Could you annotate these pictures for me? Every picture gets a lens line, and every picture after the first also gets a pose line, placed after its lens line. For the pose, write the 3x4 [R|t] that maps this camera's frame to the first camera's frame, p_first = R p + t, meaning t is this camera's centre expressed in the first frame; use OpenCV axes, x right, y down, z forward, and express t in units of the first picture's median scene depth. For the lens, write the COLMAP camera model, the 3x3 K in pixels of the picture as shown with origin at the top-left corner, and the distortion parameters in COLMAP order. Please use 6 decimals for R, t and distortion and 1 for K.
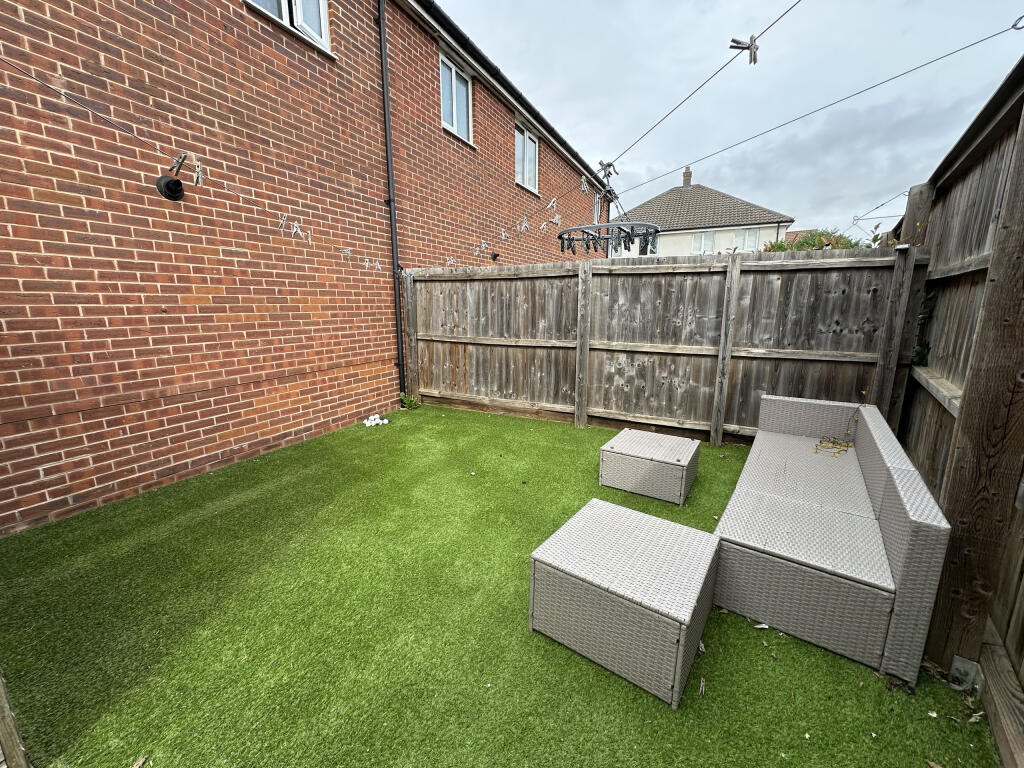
lens RADIAL K [[406.0, 0, 512.5], [0, 406.0, 386.1], [0, 0, 1]] dist [-0.008978, -0.000266]
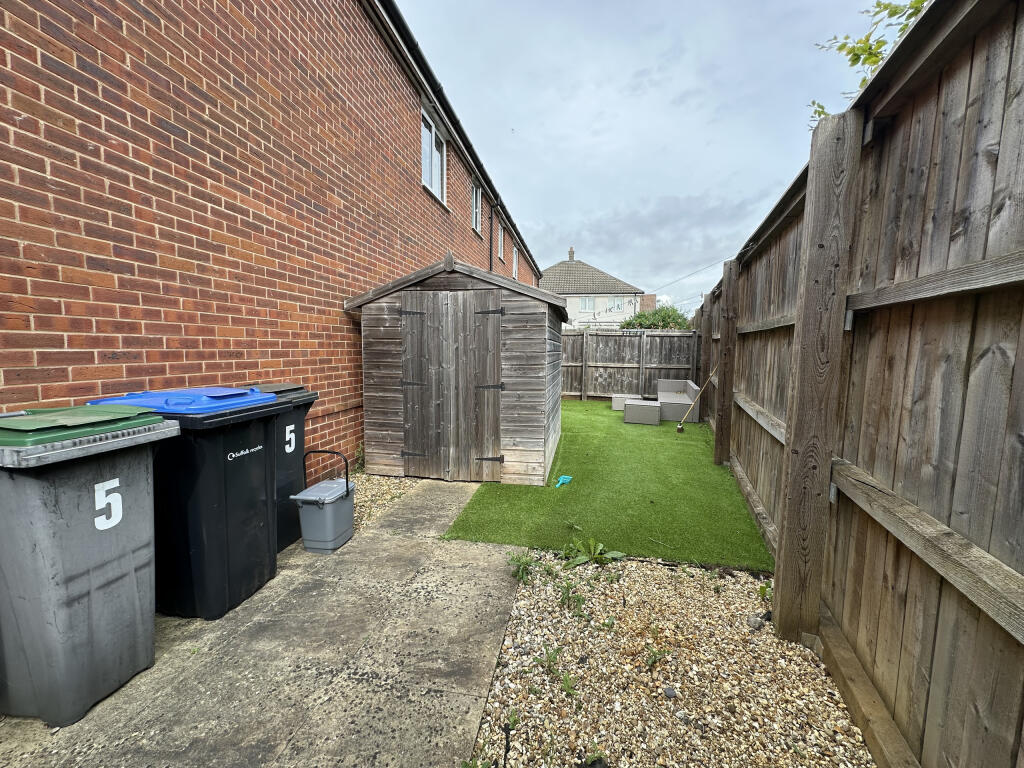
lens RADIAL K [[406.0, 0, 511.2], [0, 406.0, 387.5], [0, 0, 1]] dist [-0.008978, -0.000266]
pose [[0.960263, -0.011041, 0.278877, -0.923478], [0.040519, 0.994146, -0.100161, 0.256081], [-0.276139, 0.107480, 0.955089, -1.132982]]
